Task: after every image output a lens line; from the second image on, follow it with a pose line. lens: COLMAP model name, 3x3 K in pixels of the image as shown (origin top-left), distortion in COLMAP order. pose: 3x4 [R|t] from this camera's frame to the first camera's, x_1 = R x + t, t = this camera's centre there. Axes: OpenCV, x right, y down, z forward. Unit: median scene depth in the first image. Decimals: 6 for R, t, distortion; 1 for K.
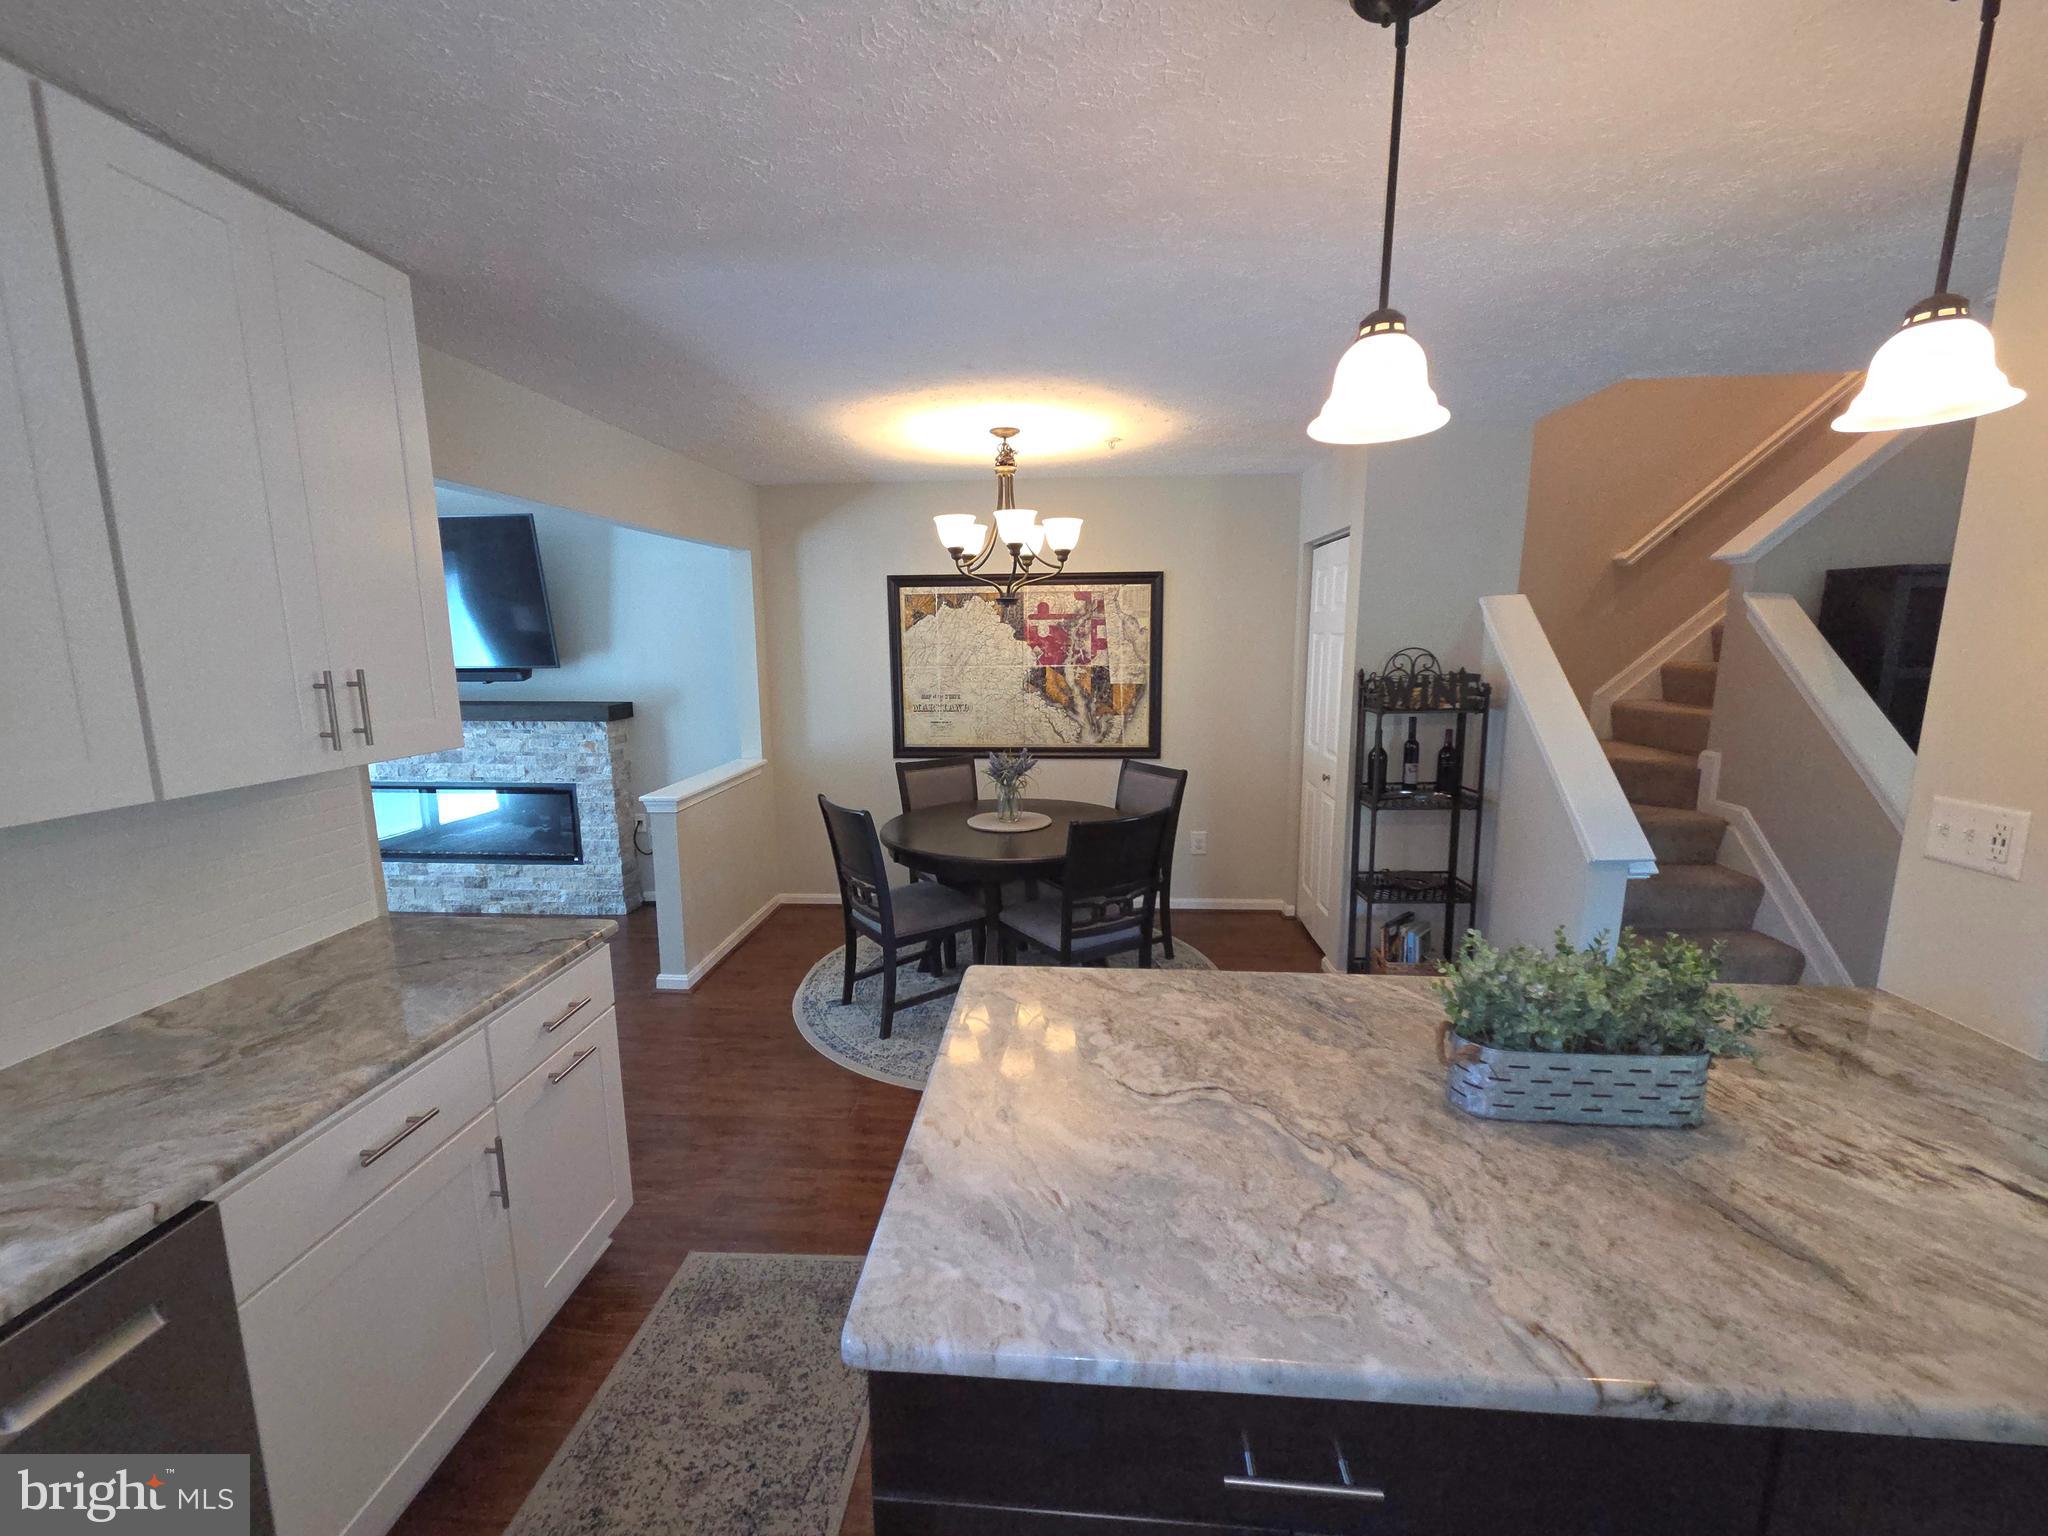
lens RADIAL K [[828.6, 0, 1022.9], [0, 828.6, 776.7], [0, 0, 1]] dist [0.001715, -0.000520]
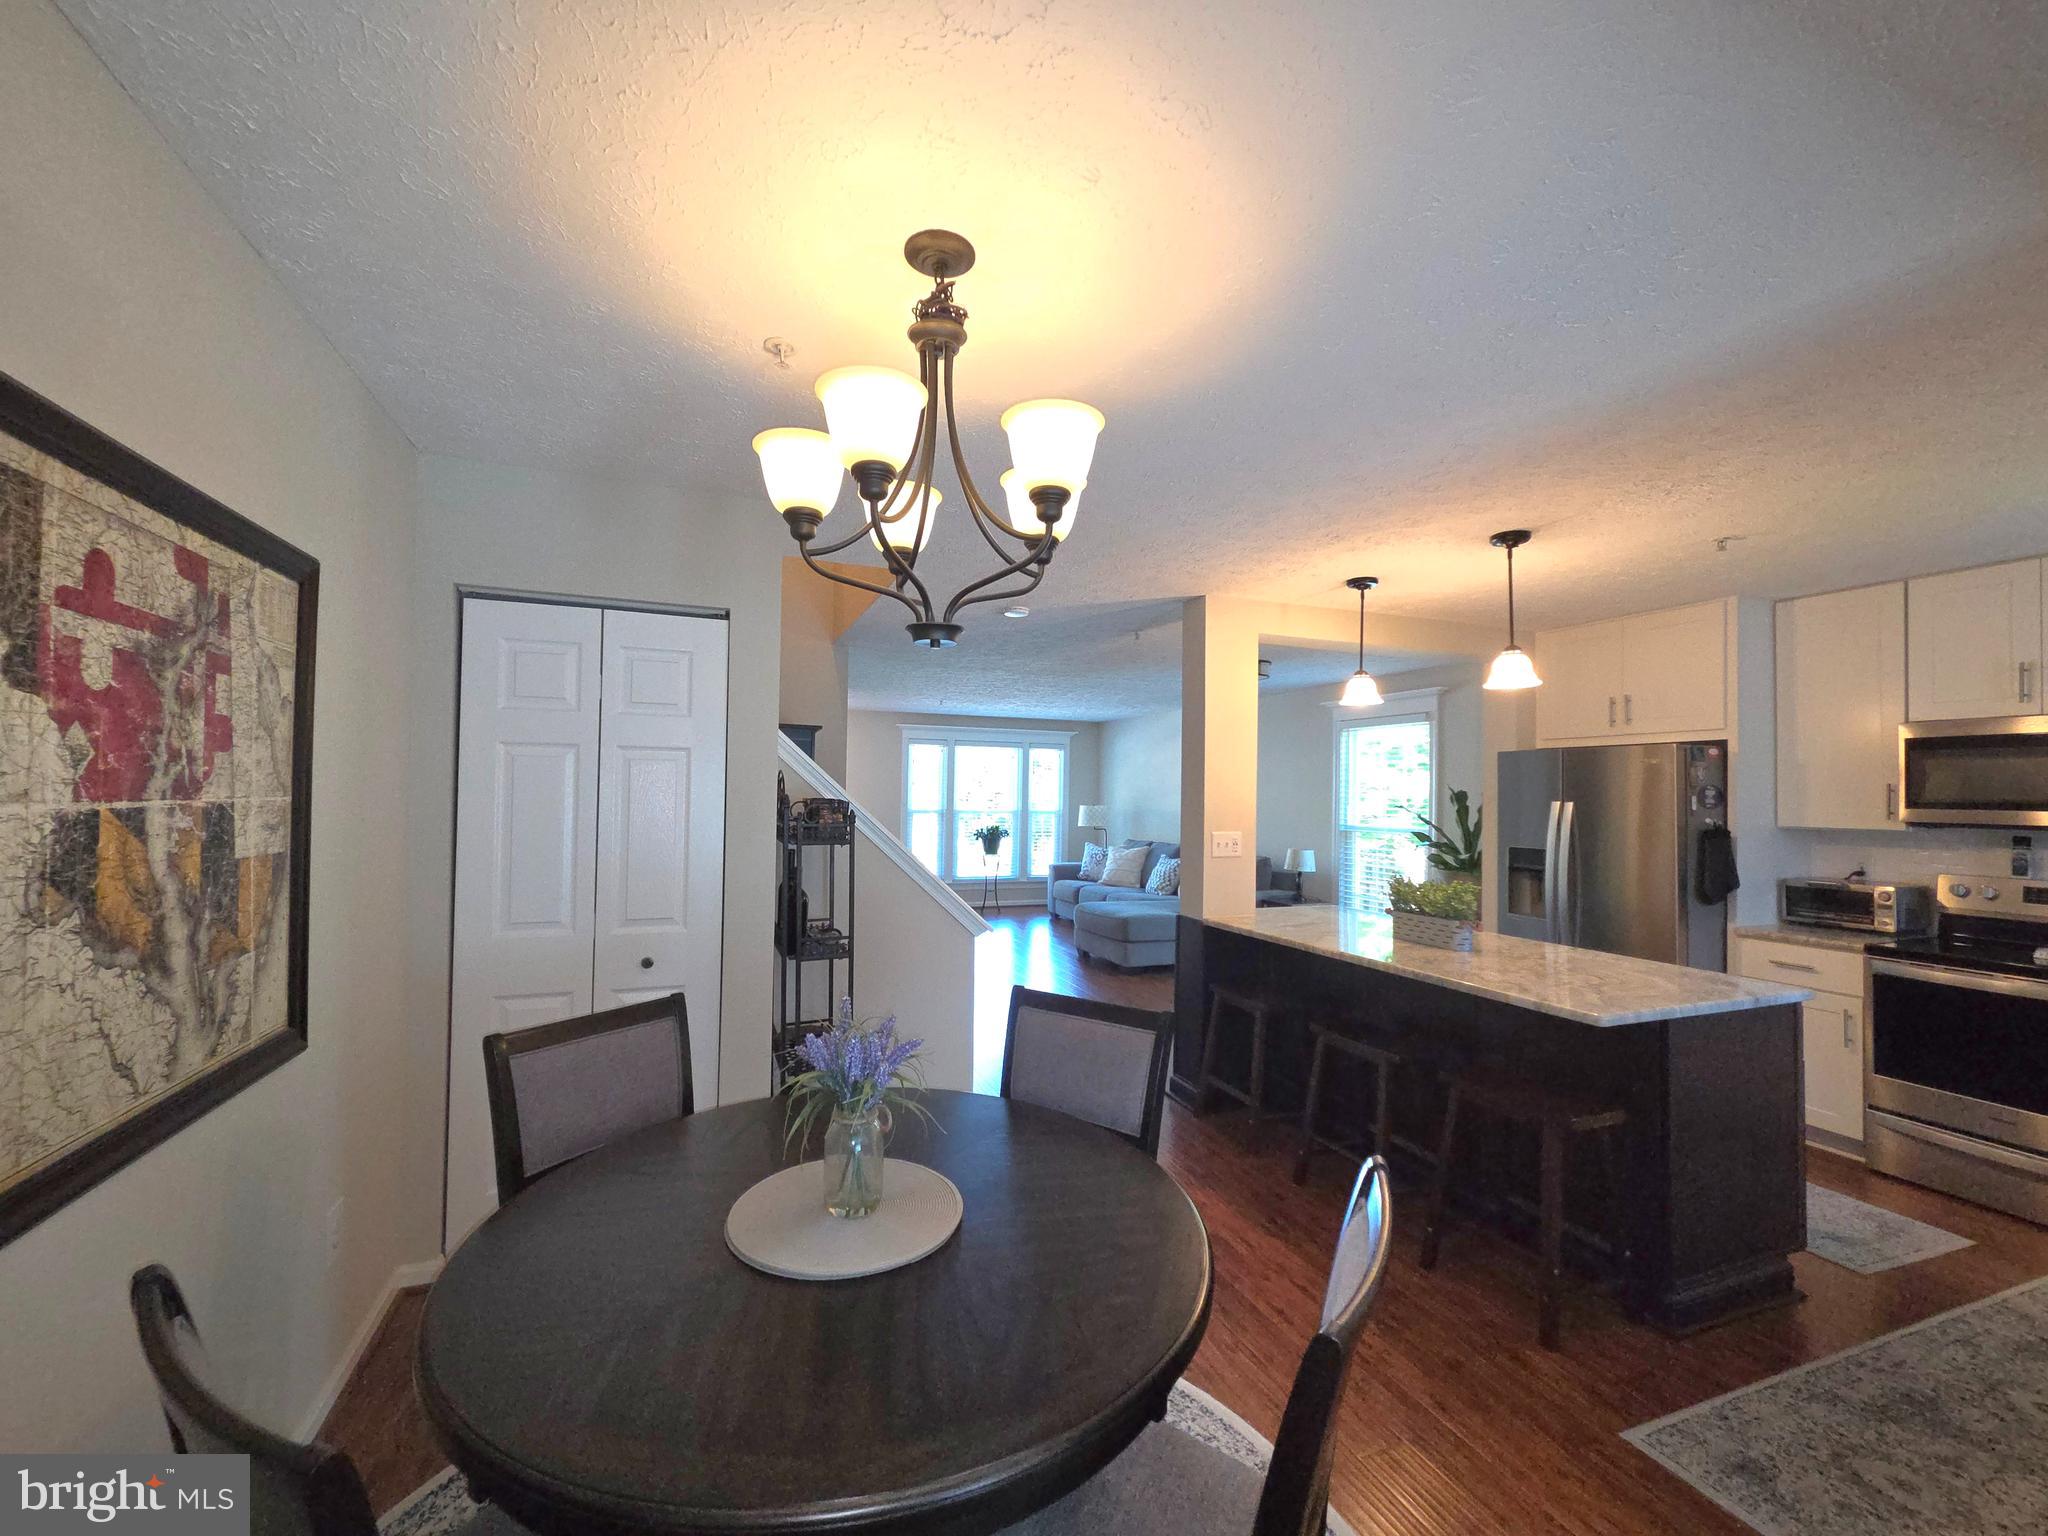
lens RADIAL K [[831.5, 0, 1019.5], [0, 831.5, 776.6], [0, 0, 1]] dist [0.005734, -0.002577]
pose [[-0.429550, 0.021081, 0.902797, -0.310752], [0.143613, 0.988599, 0.045246, -0.113791], [-0.891551, 0.149089, -0.427680, 0.858044]]
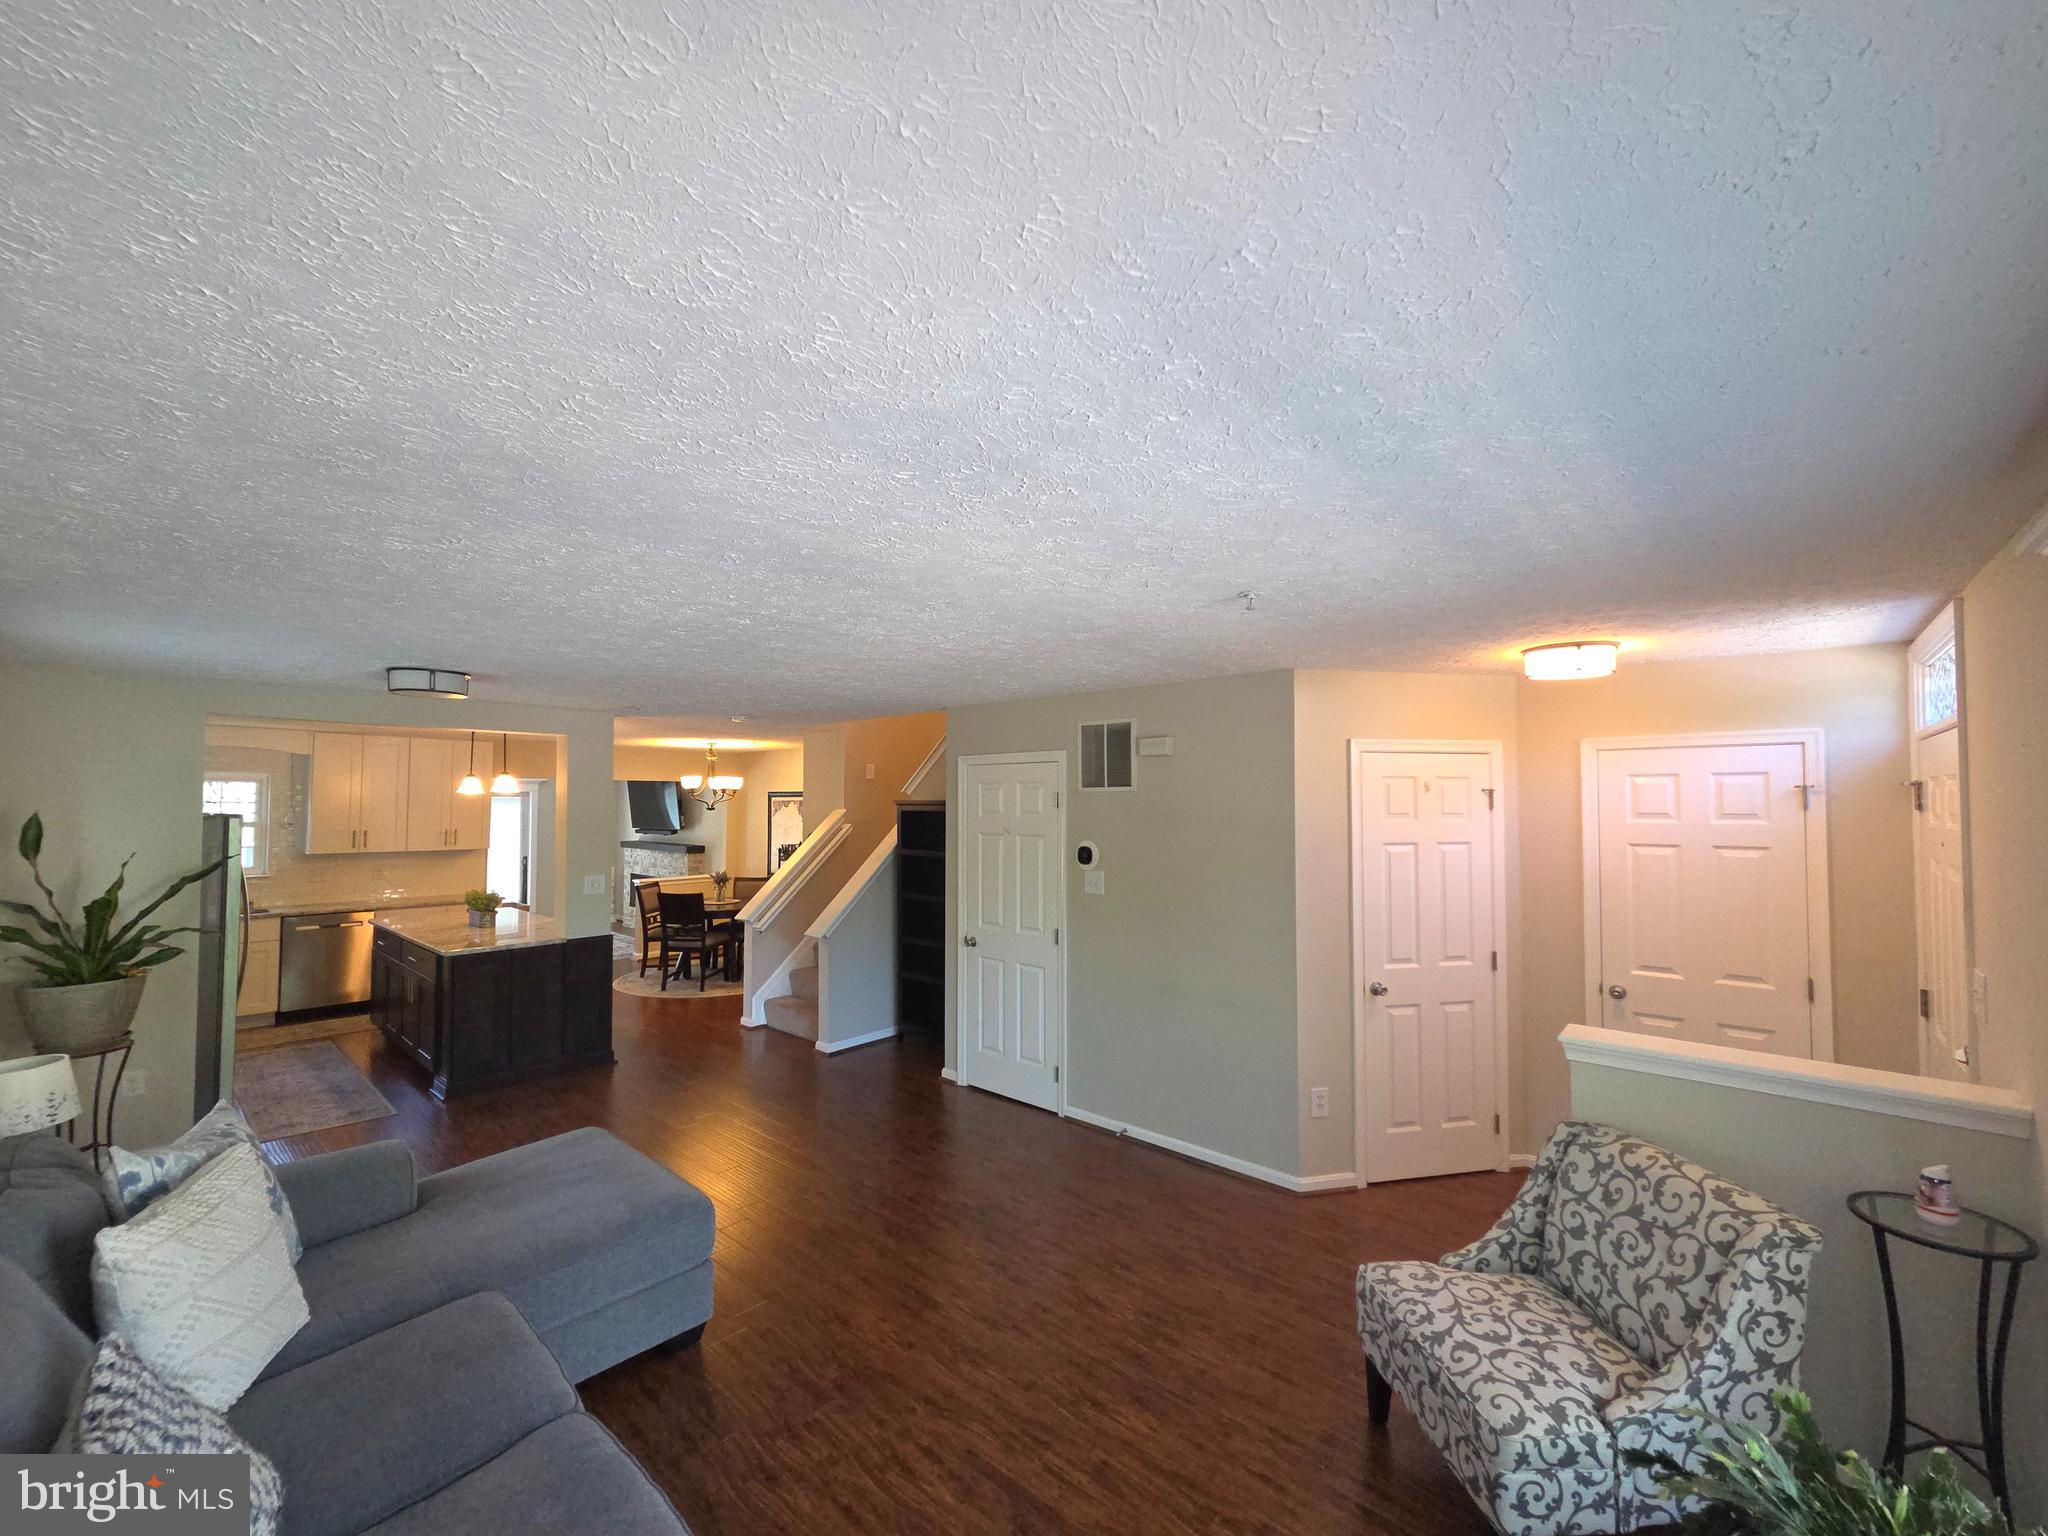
lens RADIAL K [[828.6, 0, 1022.9], [0, 828.6, 776.7], [0, 0, 1]] dist [0.001715, -0.000520]
pose [[0.794002, -0.010262, -0.607829, 1.657235], [-0.111226, 0.980528, -0.161847, -0.005903], [0.597654, 0.196114, 0.777399, -0.287314]]
